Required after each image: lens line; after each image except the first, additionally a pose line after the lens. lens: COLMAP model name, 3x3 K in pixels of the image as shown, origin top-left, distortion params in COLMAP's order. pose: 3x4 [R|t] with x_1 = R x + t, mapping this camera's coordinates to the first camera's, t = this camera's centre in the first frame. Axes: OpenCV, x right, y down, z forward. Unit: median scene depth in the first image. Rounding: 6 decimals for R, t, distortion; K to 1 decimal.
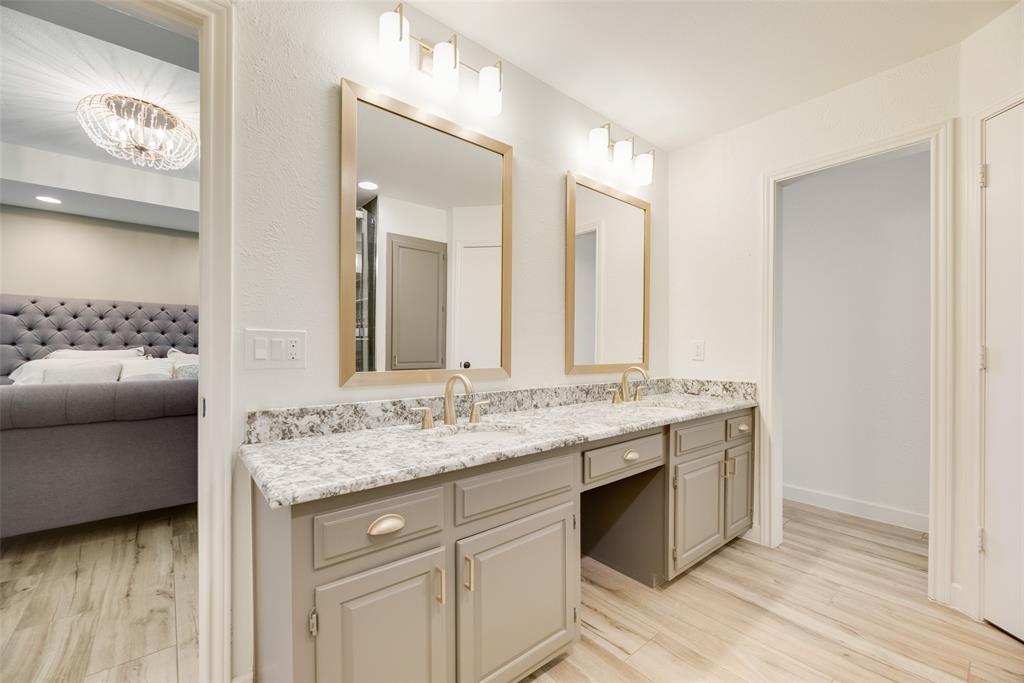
lens RADIAL K [[419.7, 0, 511.2], [0, 419.7, 346.2], [0, 0, 1]] dist [0.000950, 0.000066]
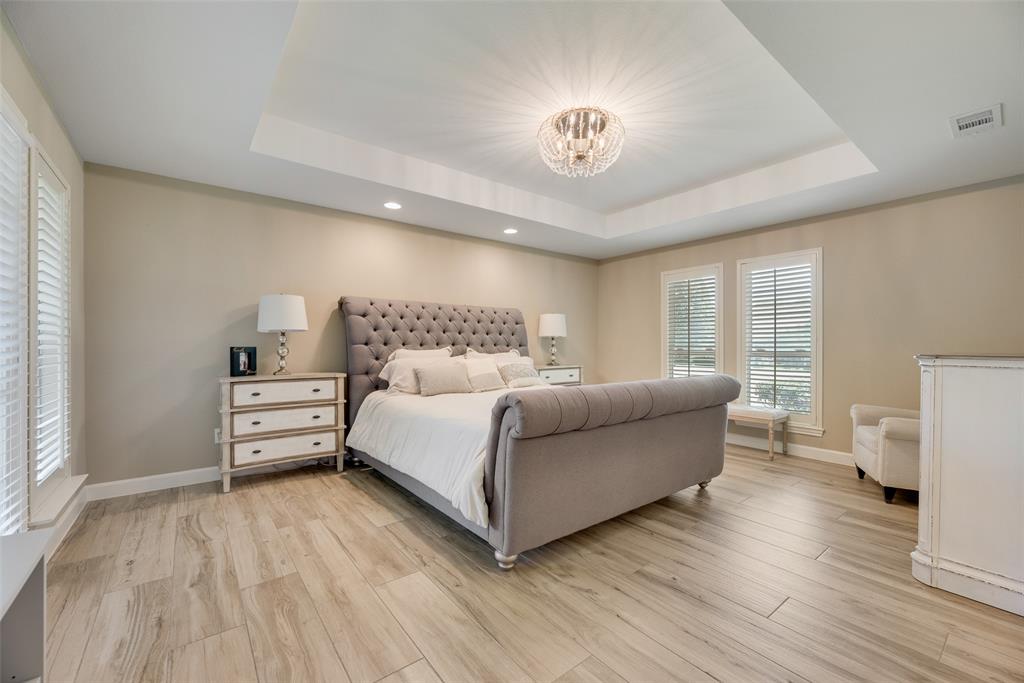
lens RADIAL K [[419.7, 0, 514.9], [0, 419.7, 346.6], [0, 0, 1]] dist [0.000950, 0.000066]
pose [[0.999738, 0.002145, -0.022798, -0.761937], [-0.001809, 0.999890, 0.014747, -0.014920], [0.022827, -0.014702, 0.999631, -0.036613]]
